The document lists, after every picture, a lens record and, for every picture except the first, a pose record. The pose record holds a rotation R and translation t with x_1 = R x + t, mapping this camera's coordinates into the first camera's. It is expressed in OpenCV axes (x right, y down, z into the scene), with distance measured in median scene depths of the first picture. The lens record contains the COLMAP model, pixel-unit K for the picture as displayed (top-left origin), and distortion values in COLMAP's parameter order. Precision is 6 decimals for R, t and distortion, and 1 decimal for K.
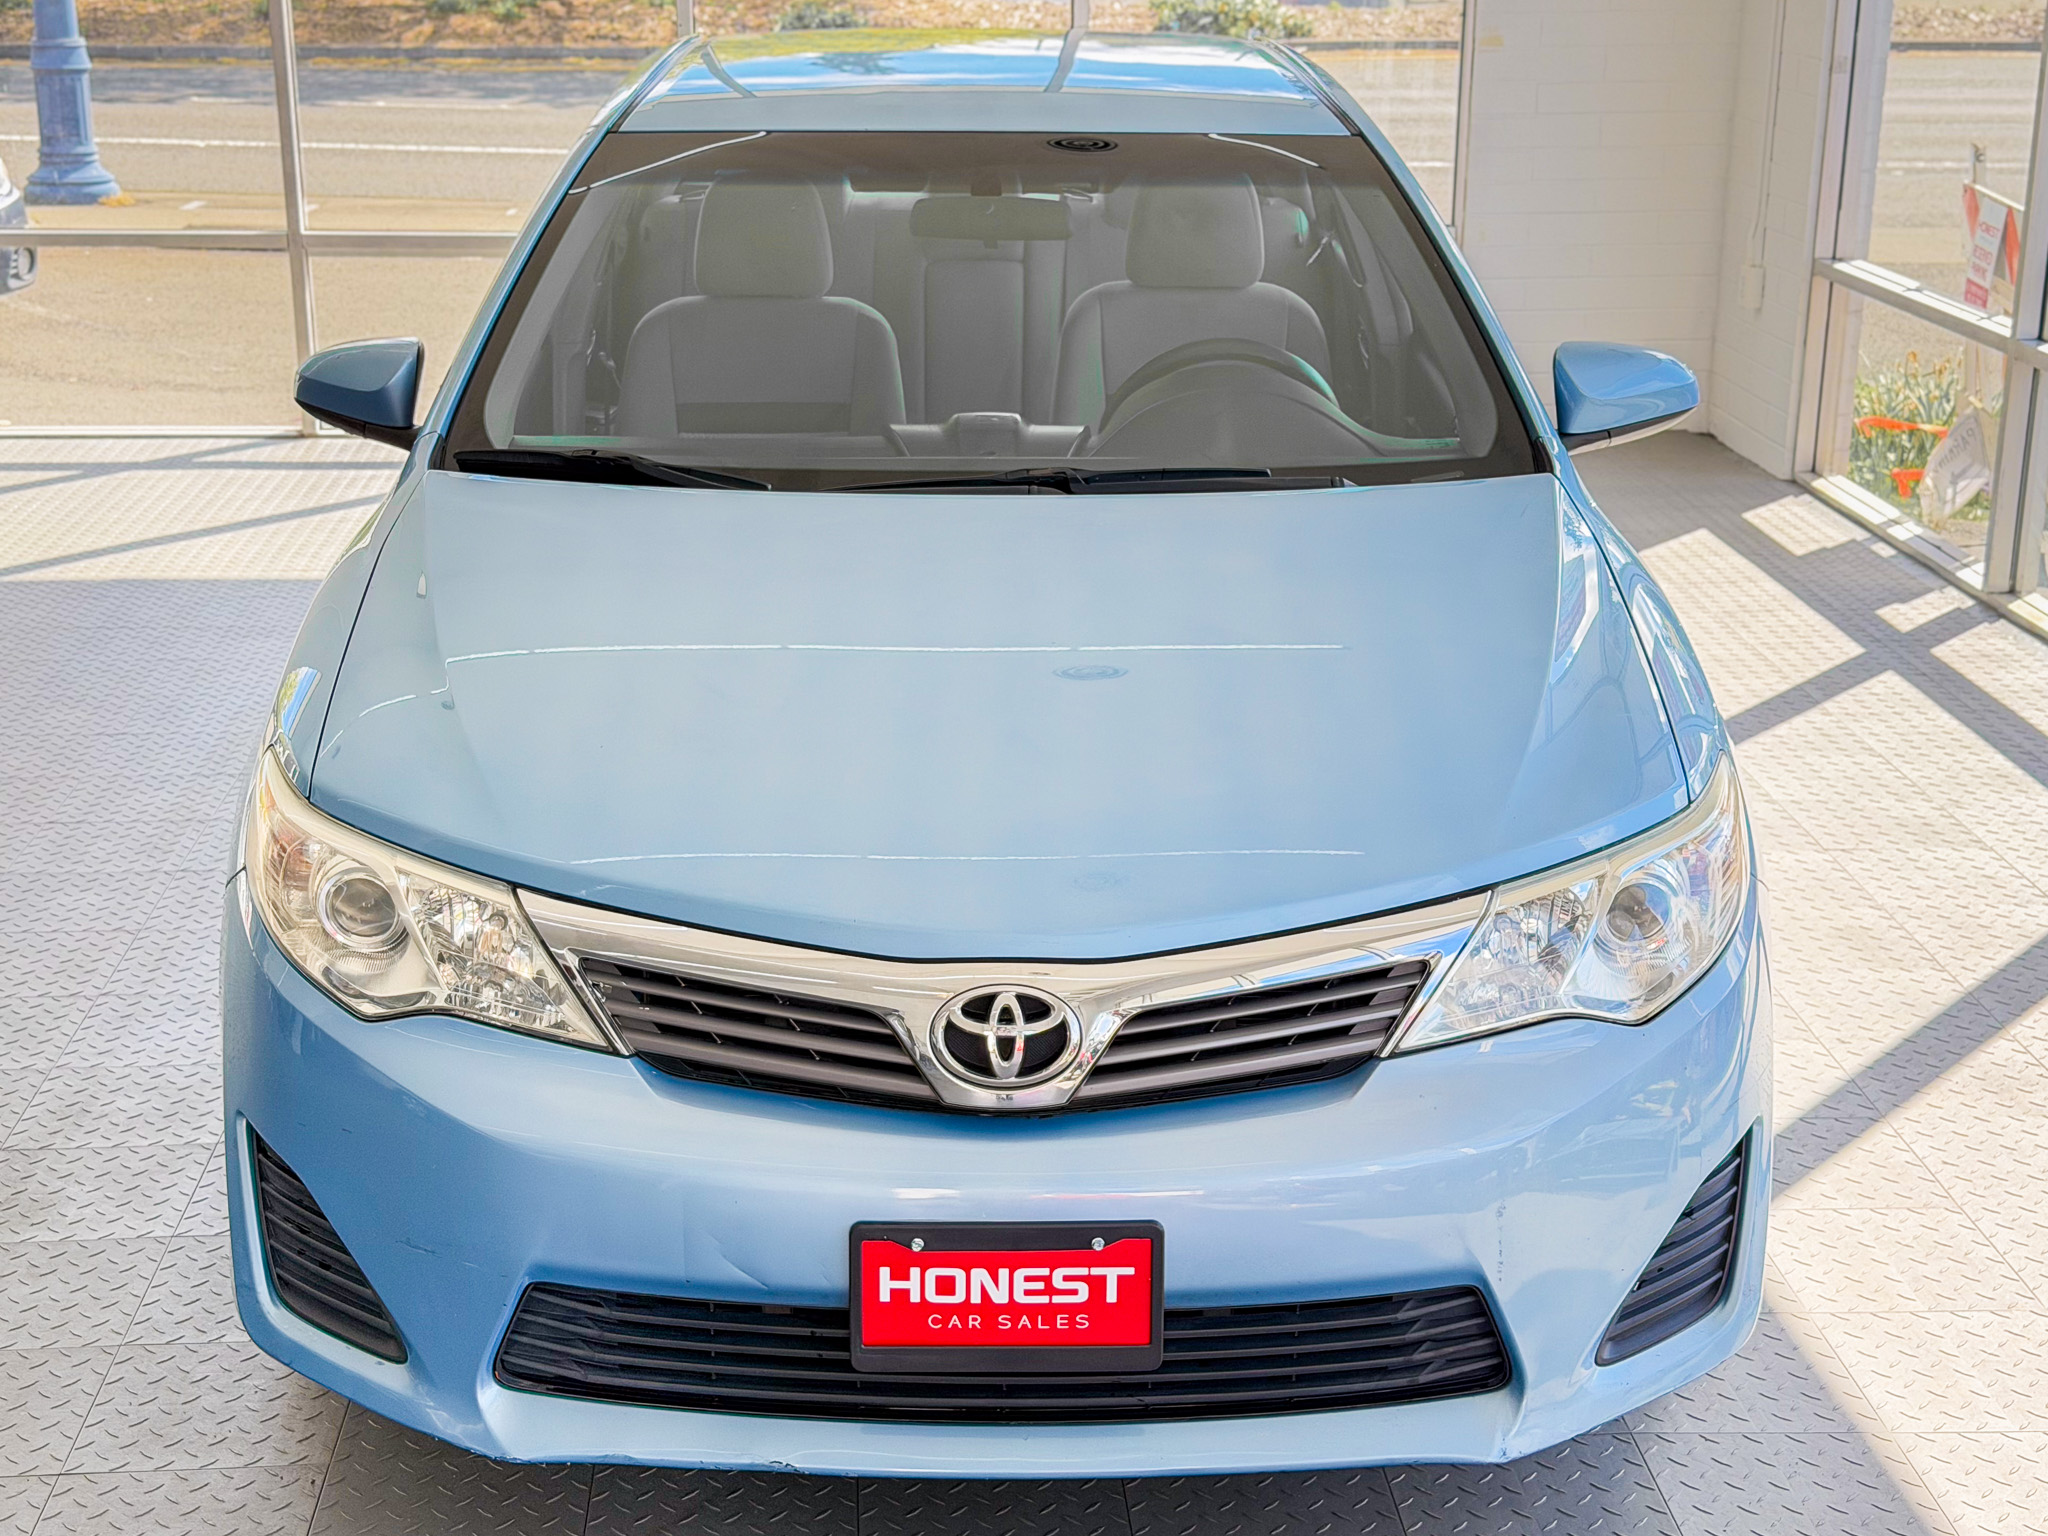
lens RADIAL K [[2886.2, 0, 1024.0], [0, 2886.2, 768.0], [0, 0, 1]] dist [0.136972, -0.074454]
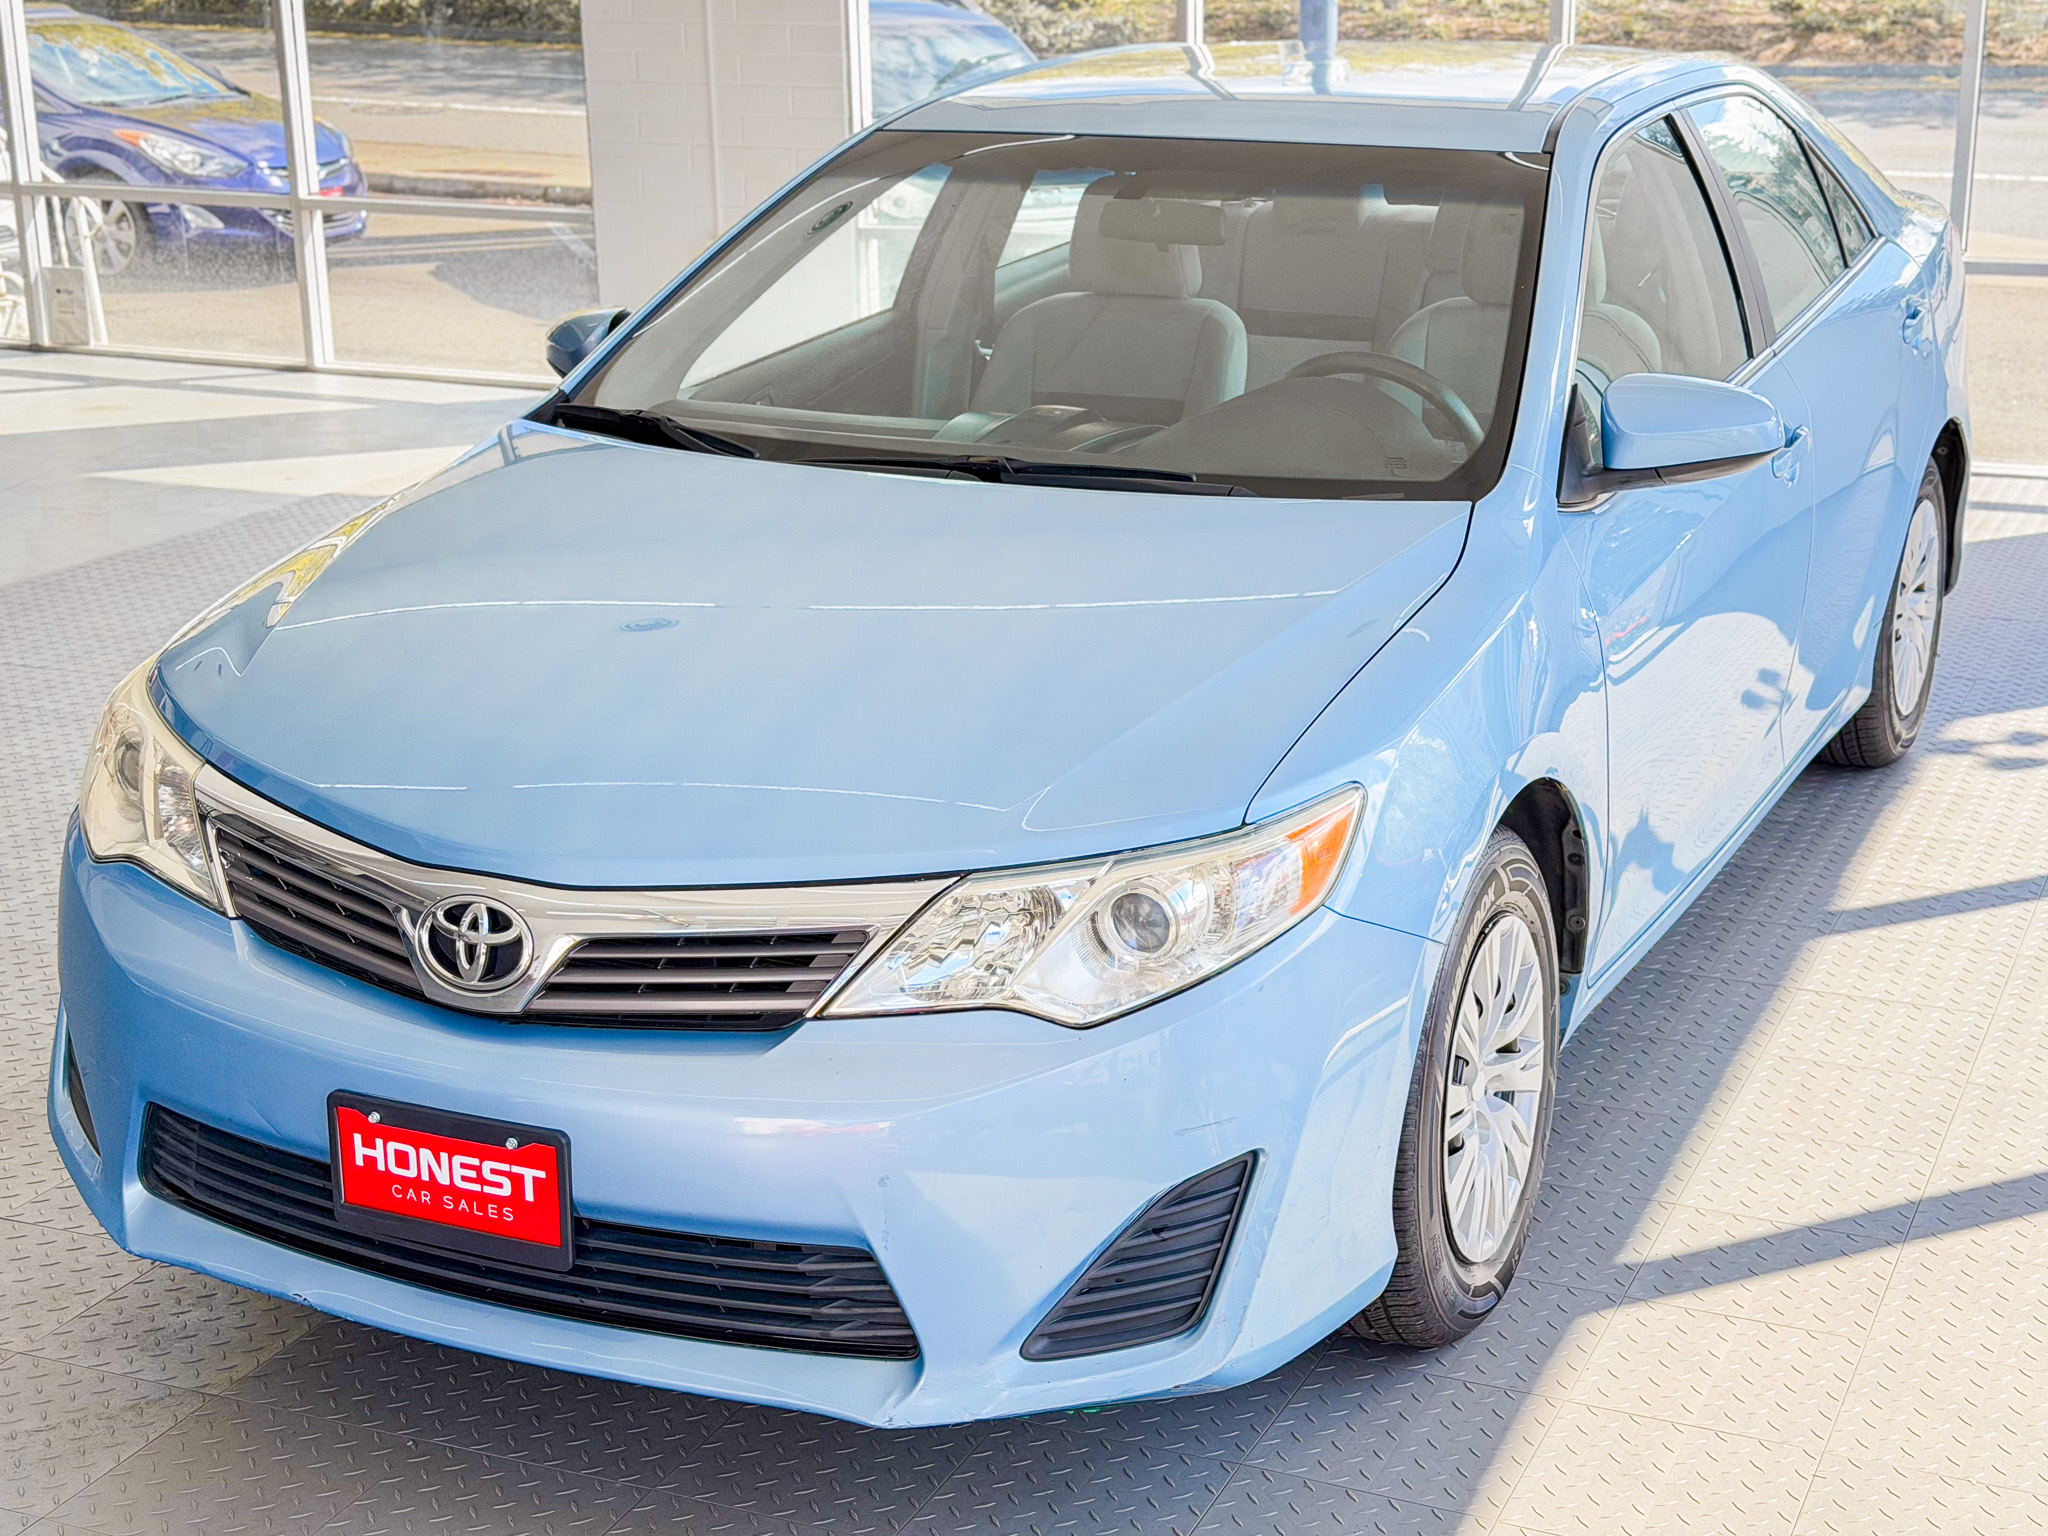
lens RADIAL K [[2886.2, 0, 1024.0], [0, 2886.2, 768.0], [0, 0, 1]] dist [0.136972, -0.074454]
pose [[0.909642, 0.118068, -0.398261, 0.608653], [-0.120842, 0.992504, 0.018230, -0.017639], [0.397428, 0.031544, 0.917091, 0.075638]]
